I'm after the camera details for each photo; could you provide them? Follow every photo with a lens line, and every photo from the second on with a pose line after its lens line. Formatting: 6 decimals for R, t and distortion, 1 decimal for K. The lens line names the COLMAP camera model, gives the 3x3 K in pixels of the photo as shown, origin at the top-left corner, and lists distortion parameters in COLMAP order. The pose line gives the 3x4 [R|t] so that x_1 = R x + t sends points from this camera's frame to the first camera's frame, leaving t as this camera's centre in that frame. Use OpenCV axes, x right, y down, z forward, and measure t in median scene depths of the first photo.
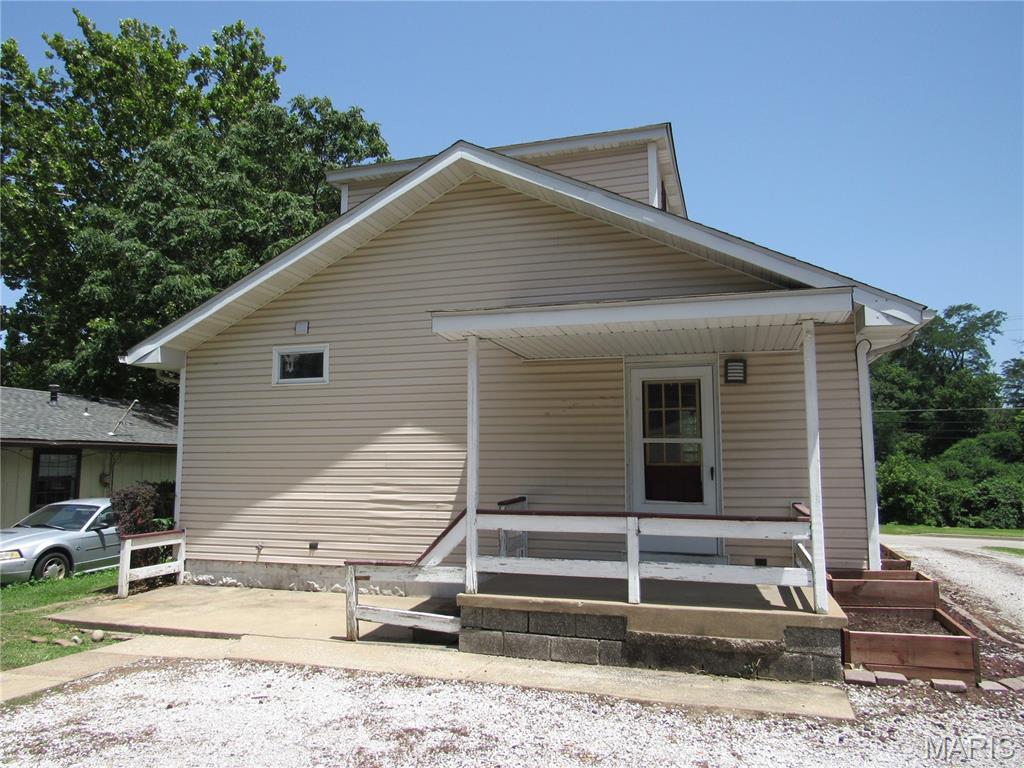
lens RADIAL K [[732.8, 0, 512.0], [0, 732.8, 384.0], [0, 0, 1]] dist [-0.025918, 0.000496]
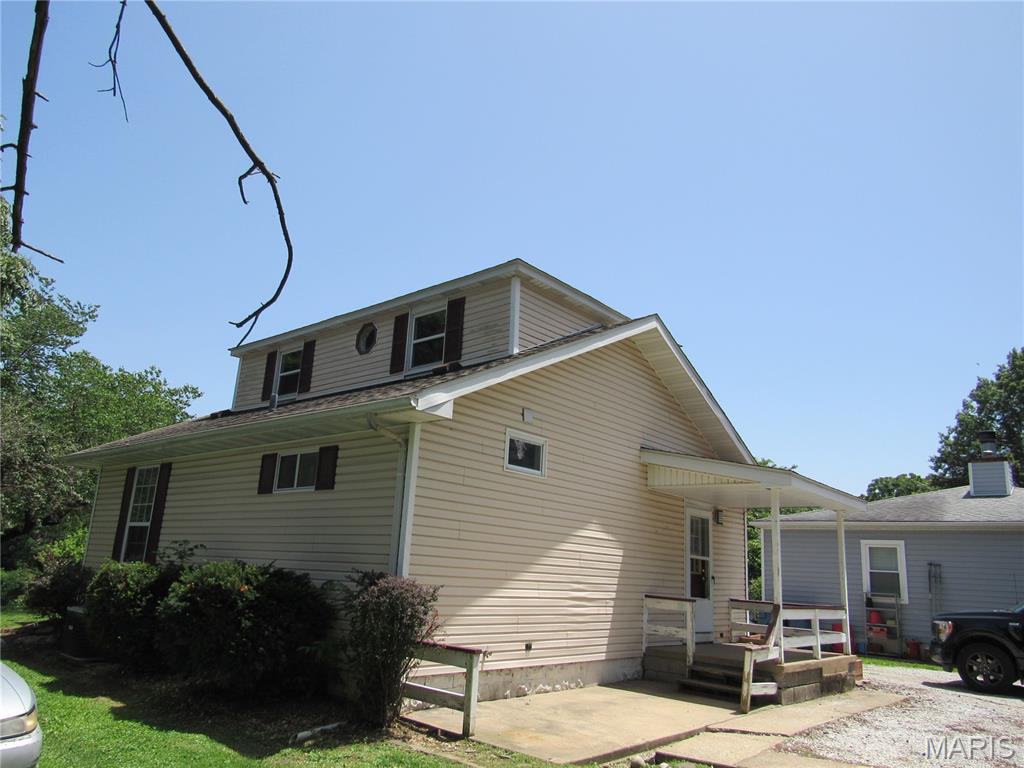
lens RADIAL K [[732.8, 0, 512.0], [0, 732.8, 384.0], [0, 0, 1]] dist [-0.025918, 0.000496]
pose [[0.401121, 0.251926, 0.880702, -1.237149], [-0.157073, 0.966115, -0.204819, 0.090339], [-0.902458, -0.056177, 0.427099, 0.642591]]
